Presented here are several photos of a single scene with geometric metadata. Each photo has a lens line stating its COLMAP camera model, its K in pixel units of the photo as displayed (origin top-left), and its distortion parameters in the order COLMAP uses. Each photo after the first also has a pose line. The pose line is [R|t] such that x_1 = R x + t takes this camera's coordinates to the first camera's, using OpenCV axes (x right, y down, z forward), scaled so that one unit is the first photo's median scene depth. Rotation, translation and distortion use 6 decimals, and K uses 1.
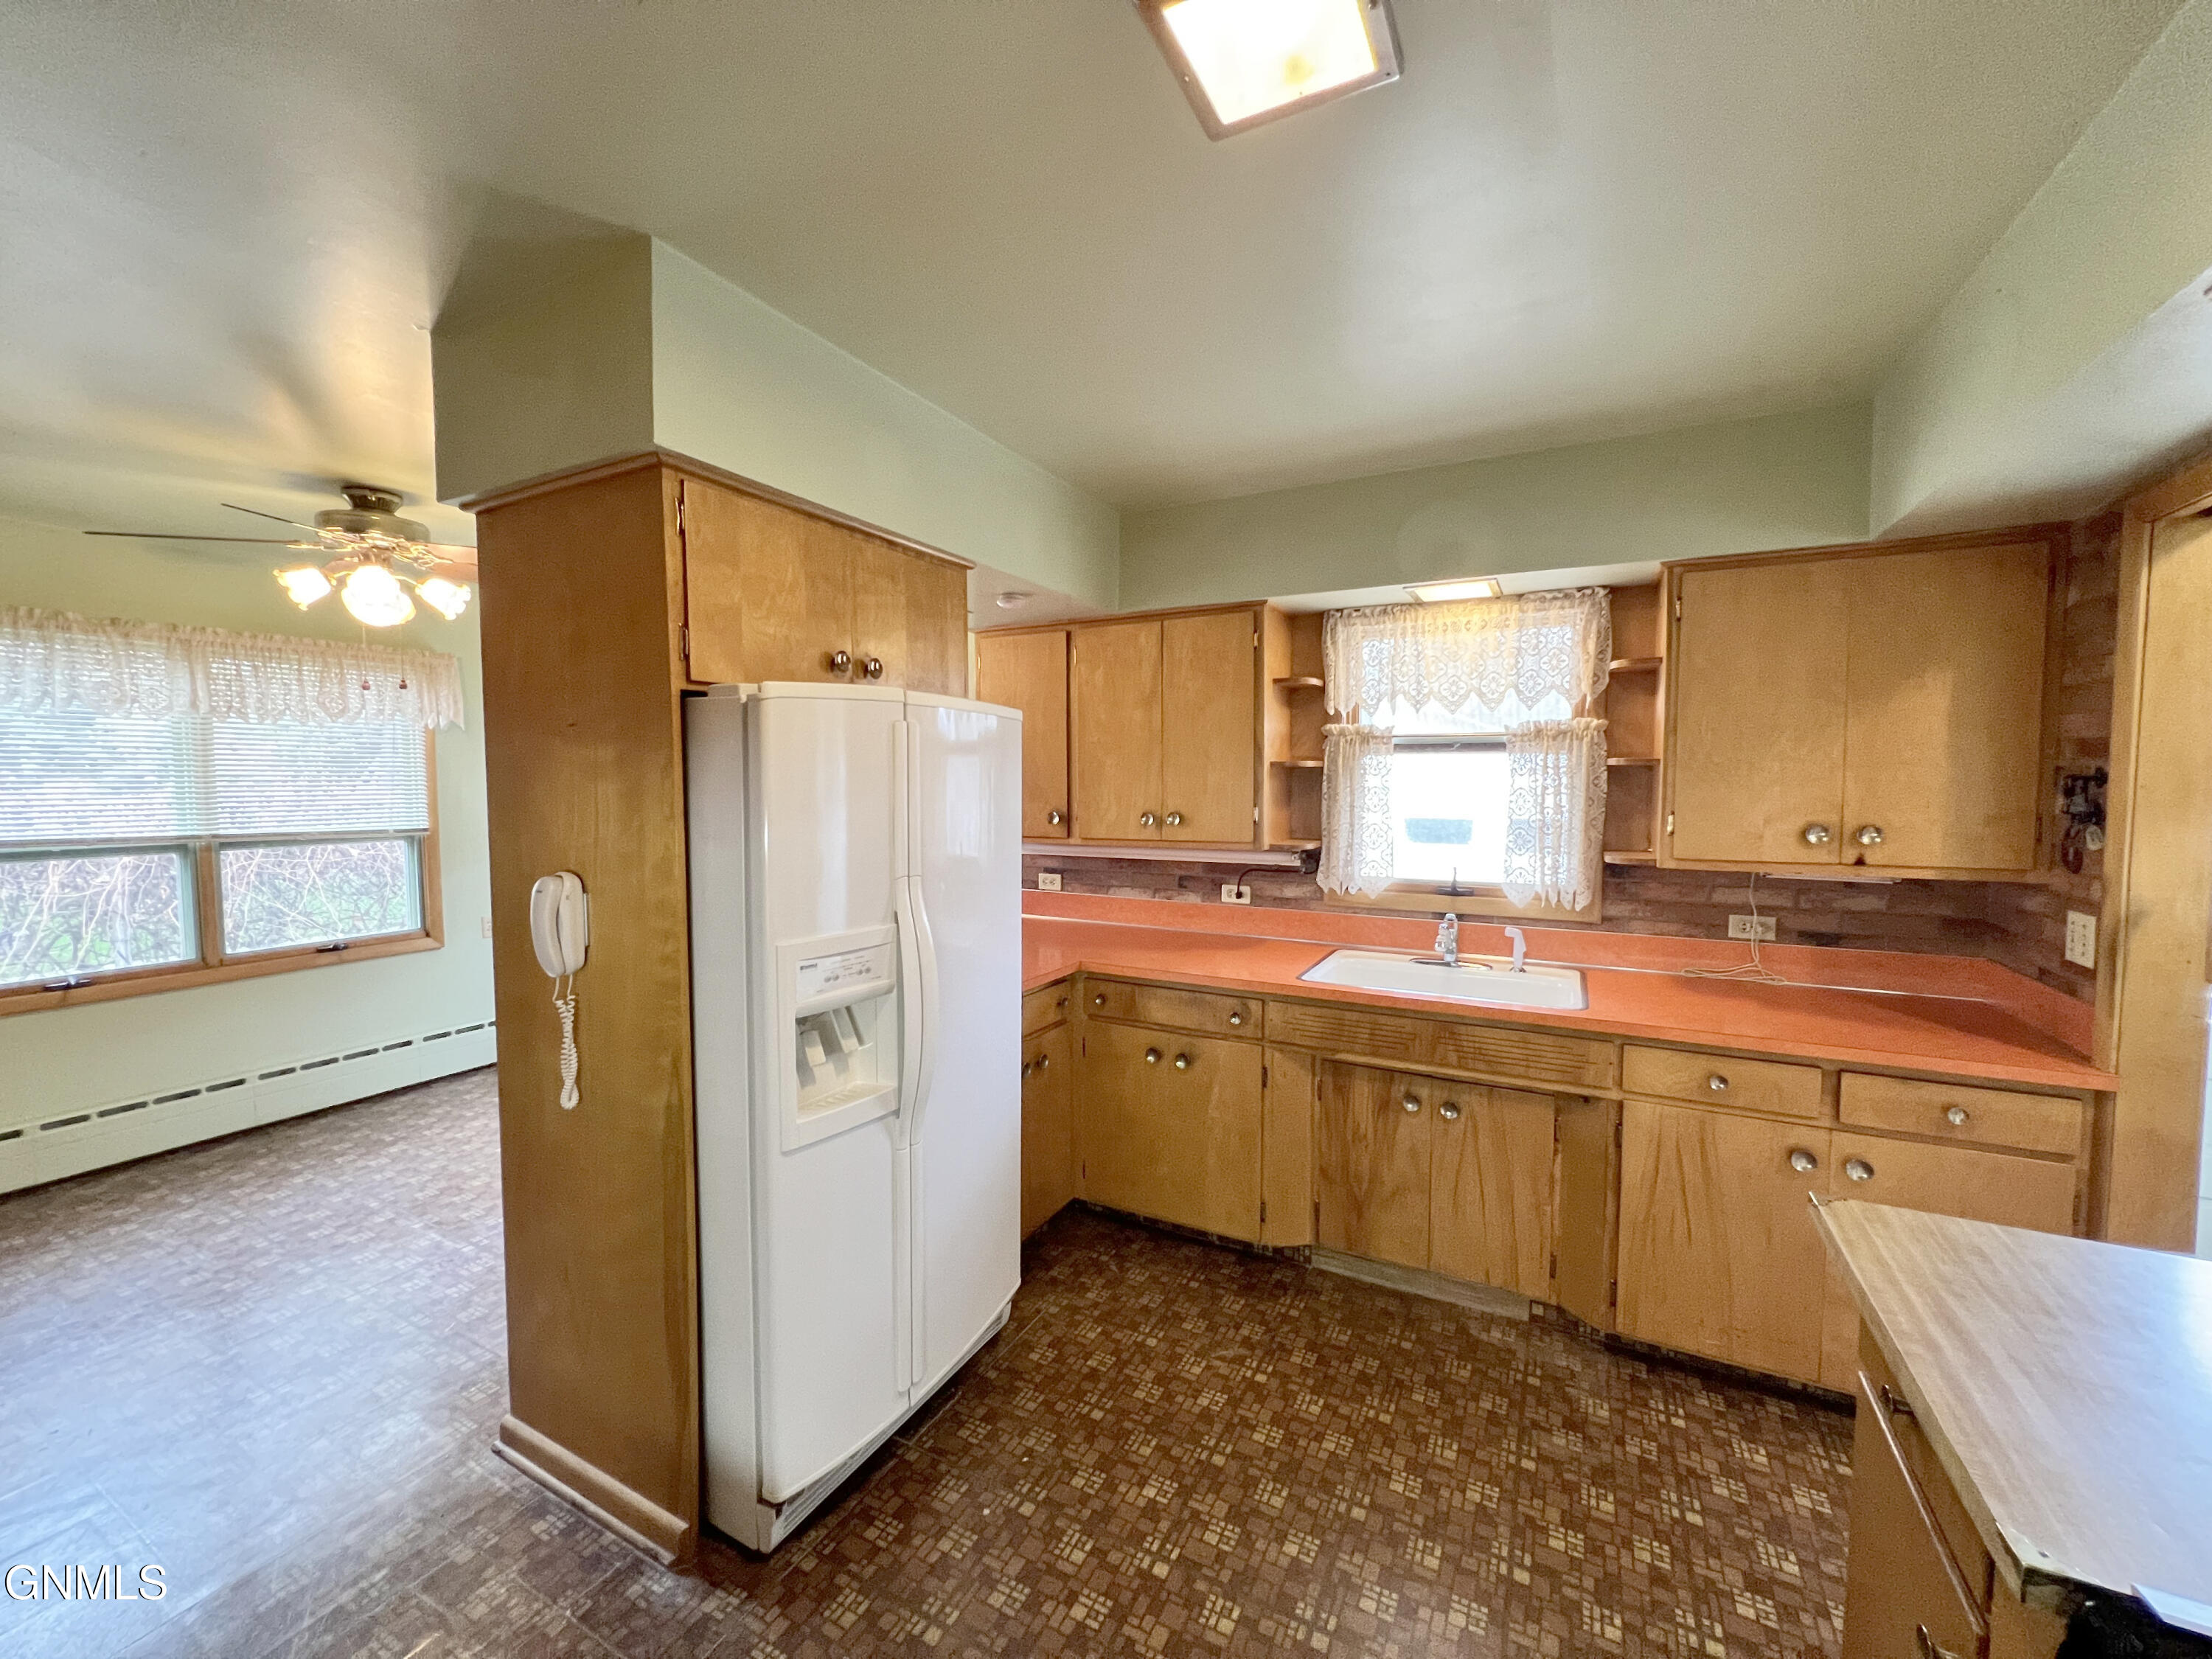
lens RADIAL K [[881.2, 0, 1103.4], [0, 881.2, 828.6], [0, 0, 1]] dist [-0.002056, 0.000228]
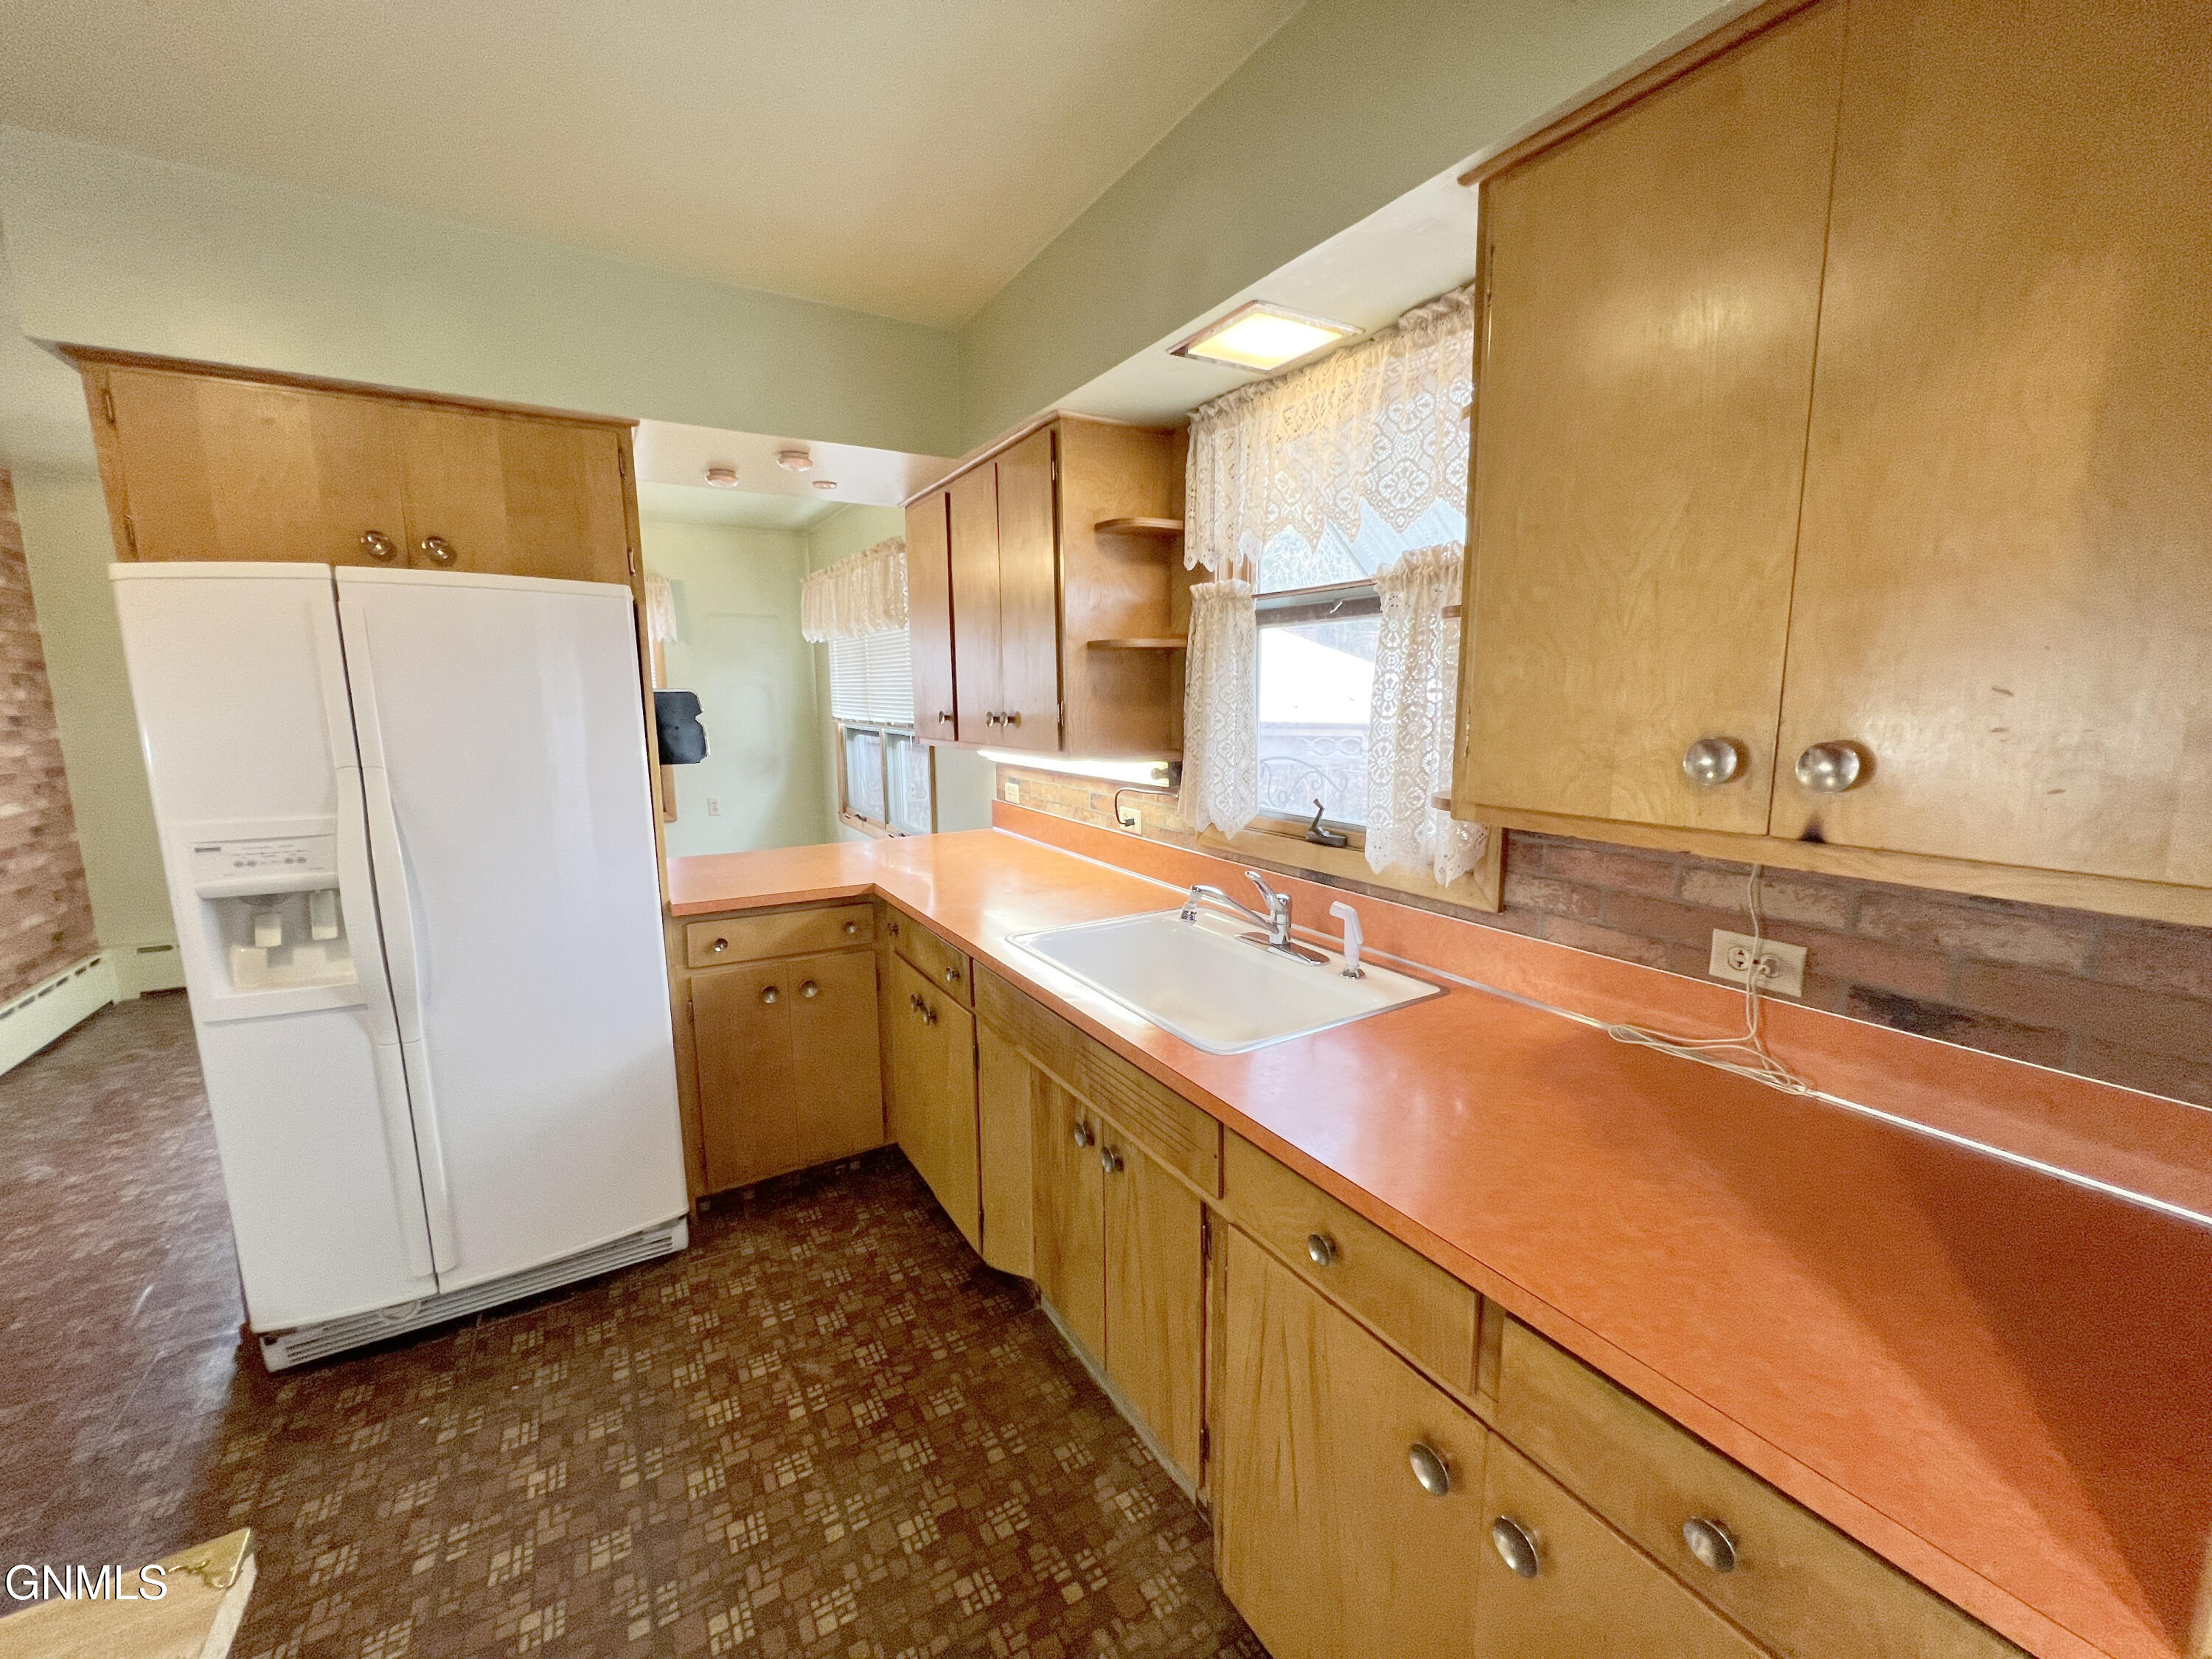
lens RADIAL K [[916.9, 0, 1098.8], [0, 916.9, 828.7], [0, 0, 1]] dist [0.037516, 0.000186]
pose [[0.844874, 0.075537, -0.529605, 0.665084], [-0.021882, 0.994032, 0.106870, -0.003818], [0.534517, -0.078703, 0.841485, 0.378356]]
